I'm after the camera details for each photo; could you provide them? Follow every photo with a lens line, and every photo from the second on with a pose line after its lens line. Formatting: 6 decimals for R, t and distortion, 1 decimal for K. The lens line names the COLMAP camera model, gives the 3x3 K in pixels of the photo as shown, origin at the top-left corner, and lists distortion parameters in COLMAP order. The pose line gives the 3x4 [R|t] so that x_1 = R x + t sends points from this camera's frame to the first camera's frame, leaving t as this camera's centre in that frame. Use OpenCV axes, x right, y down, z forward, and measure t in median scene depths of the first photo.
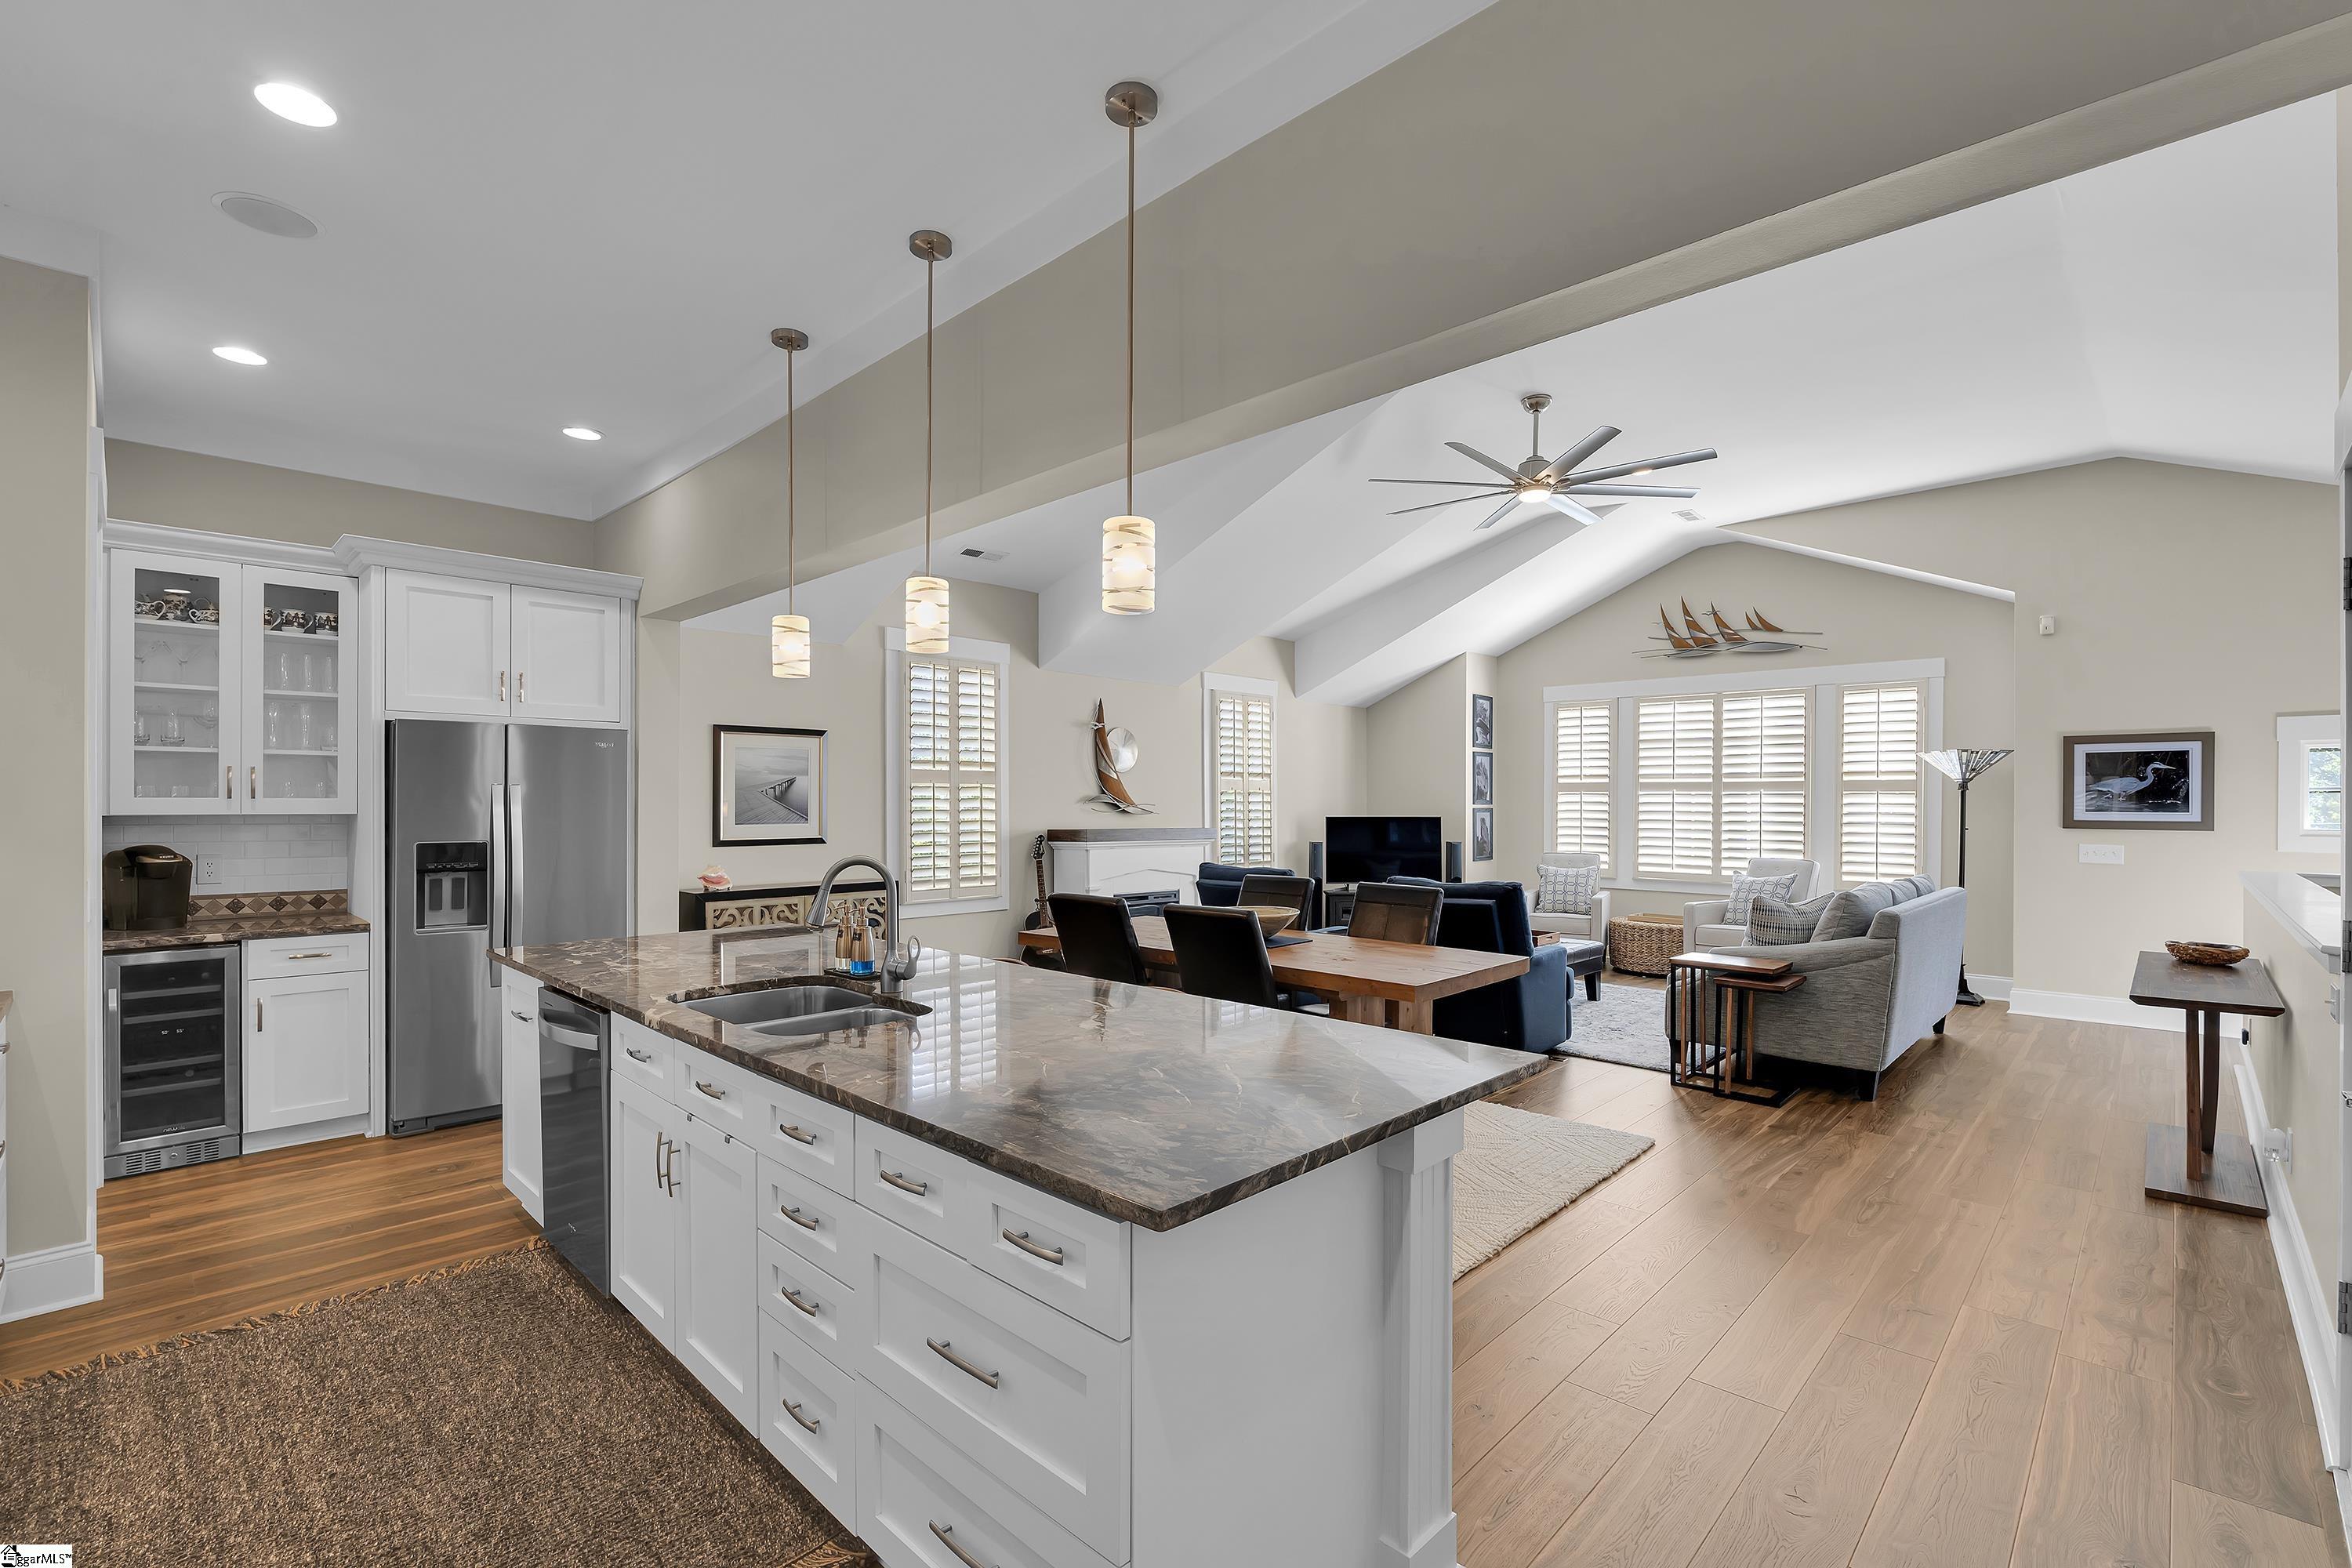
lens RADIAL K [[1034.4, 0, 1126.0], [0, 1034.4, 808.0], [0, 0, 1]] dist [-0.000434, 0.001462]
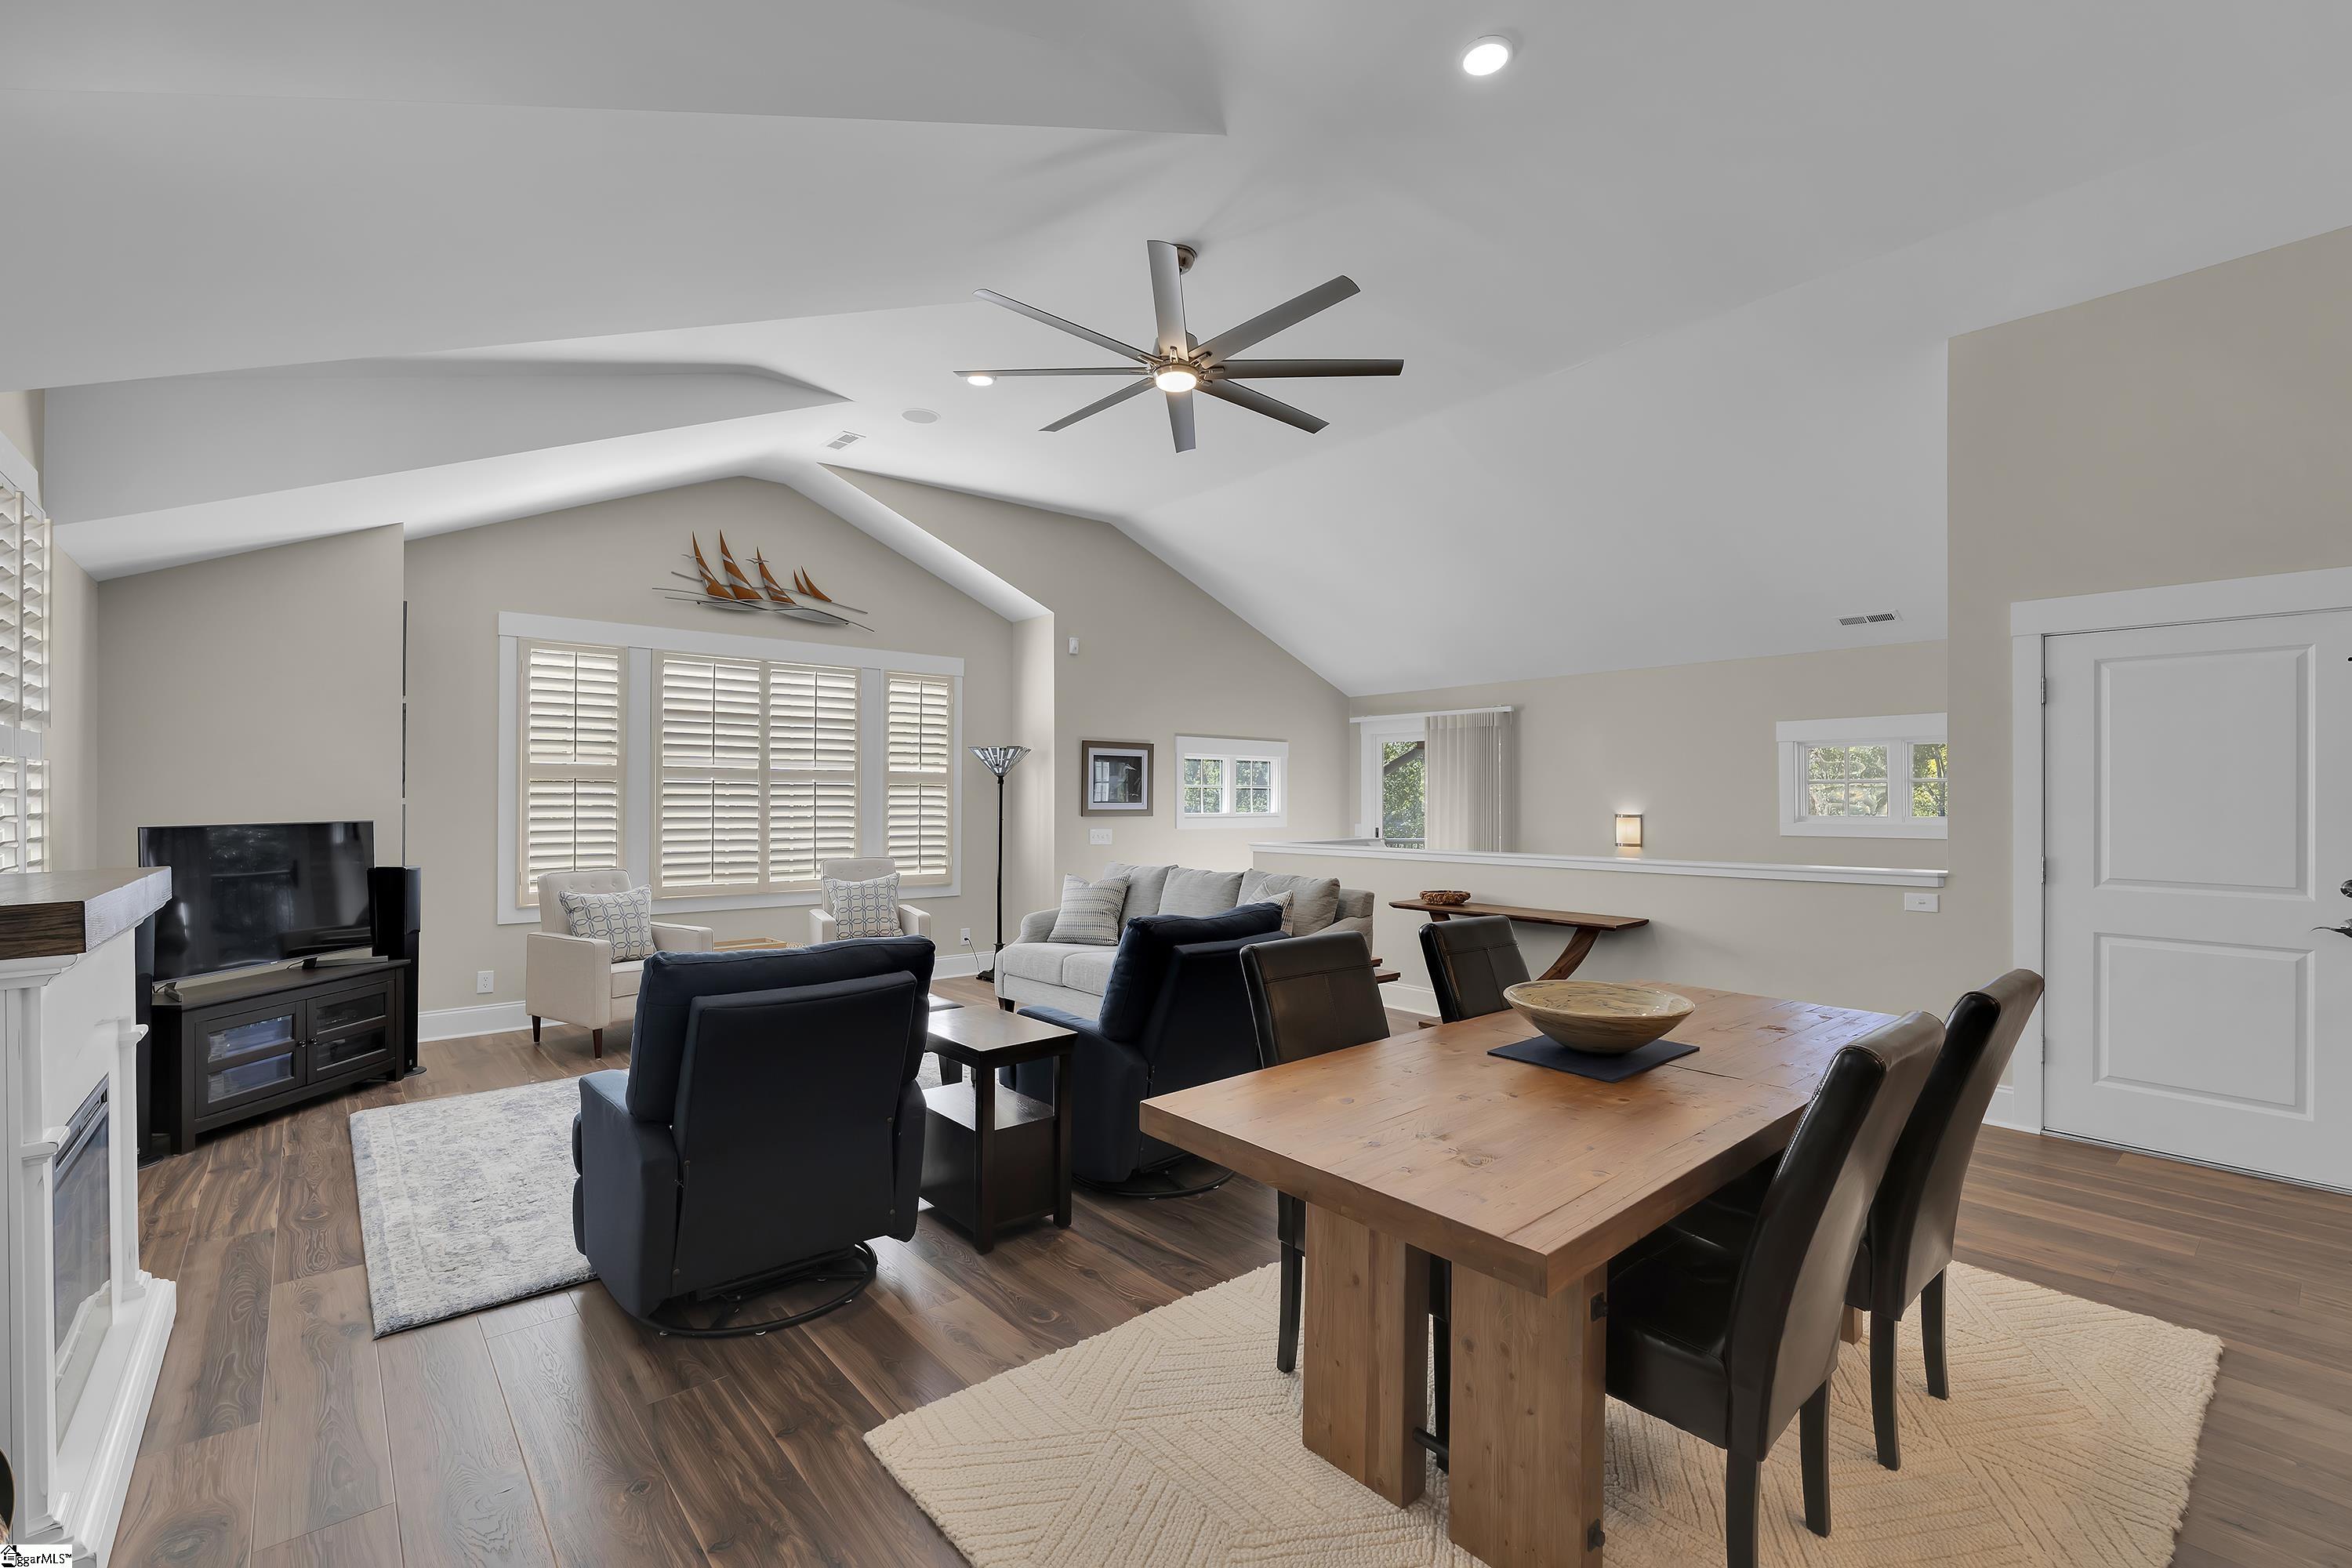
lens RADIAL K [[1034.4, 0, 1205.7], [0, 1034.4, 798.2], [0, 0, 1]] dist [-0.000434, 0.001462]
pose [[0.071642, -0.004439, 0.997421, -0.239331], [0.004893, 0.999980, 0.004099, -0.005309], [-0.997418, 0.004587, 0.071662, 0.663801]]
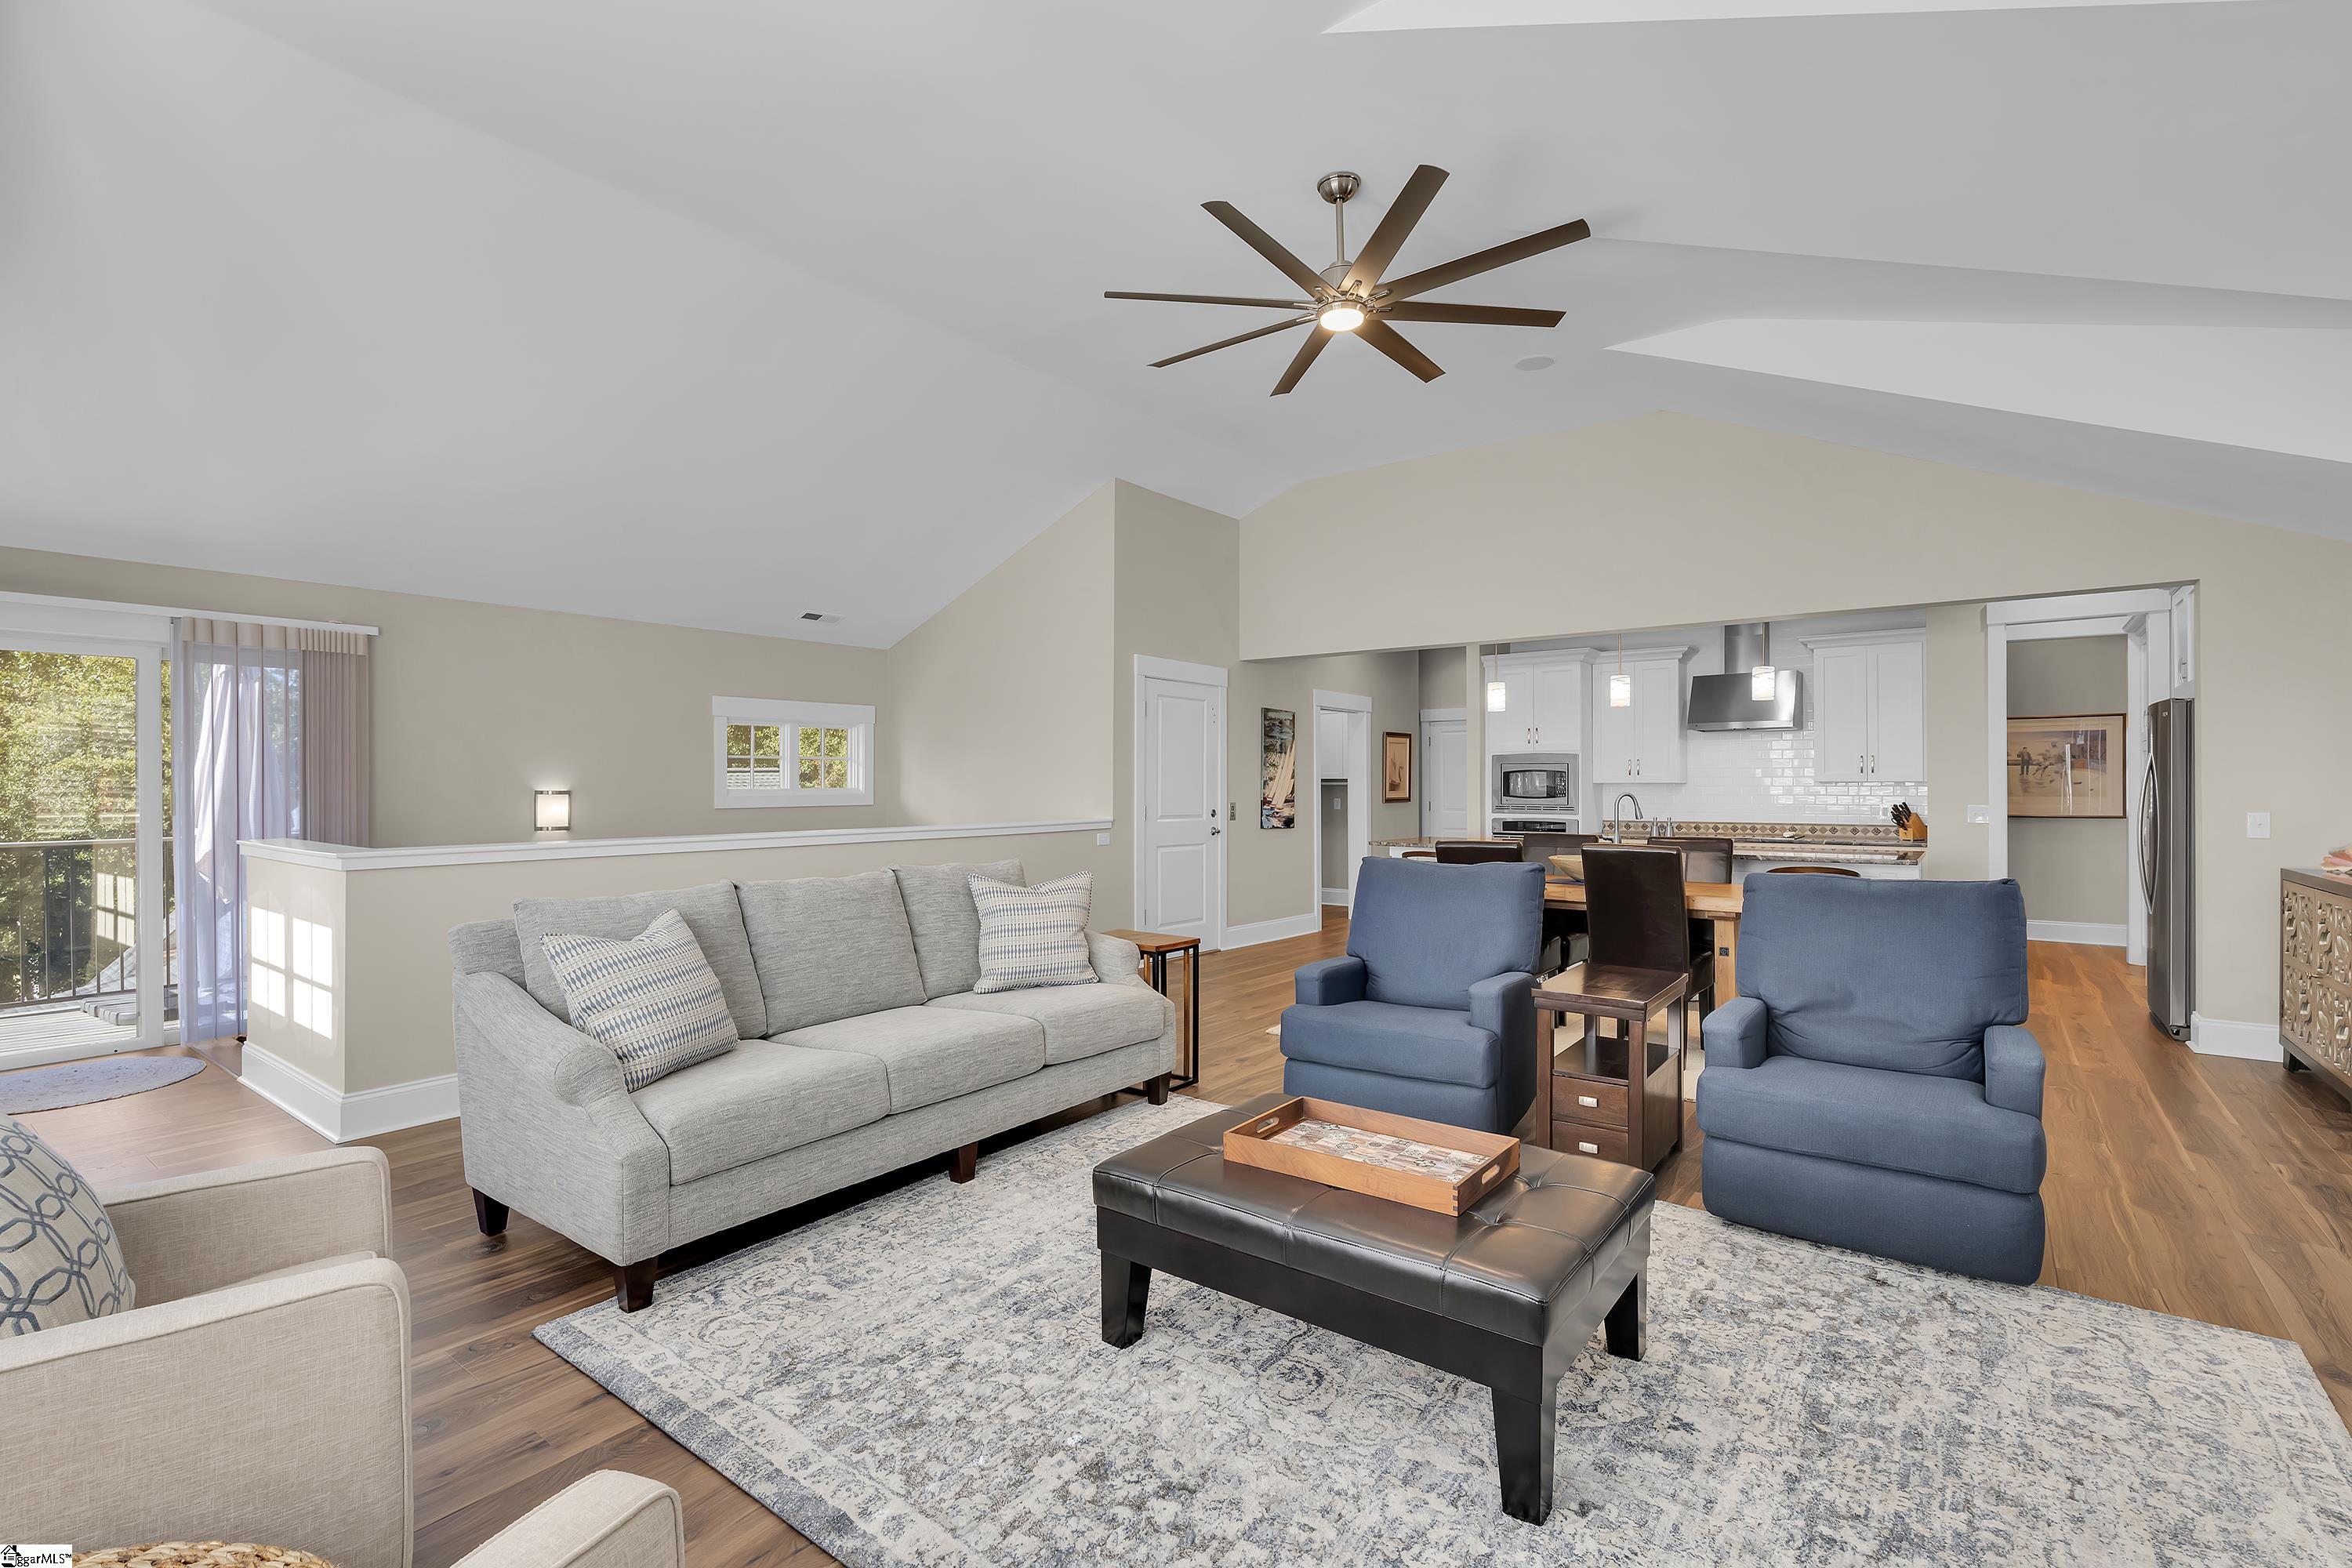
lens RADIAL K [[1055.1, 0, 1156.3], [0, 1055.1, 769.3], [0, 0, 1]] dist [0.002155, -0.000327]
pose [[-0.988792, -0.003525, -0.149259, 0.454817], [-0.001726, 0.999924, -0.012184, 0.008788], [0.149290, -0.011790, -0.988723, 1.195564]]
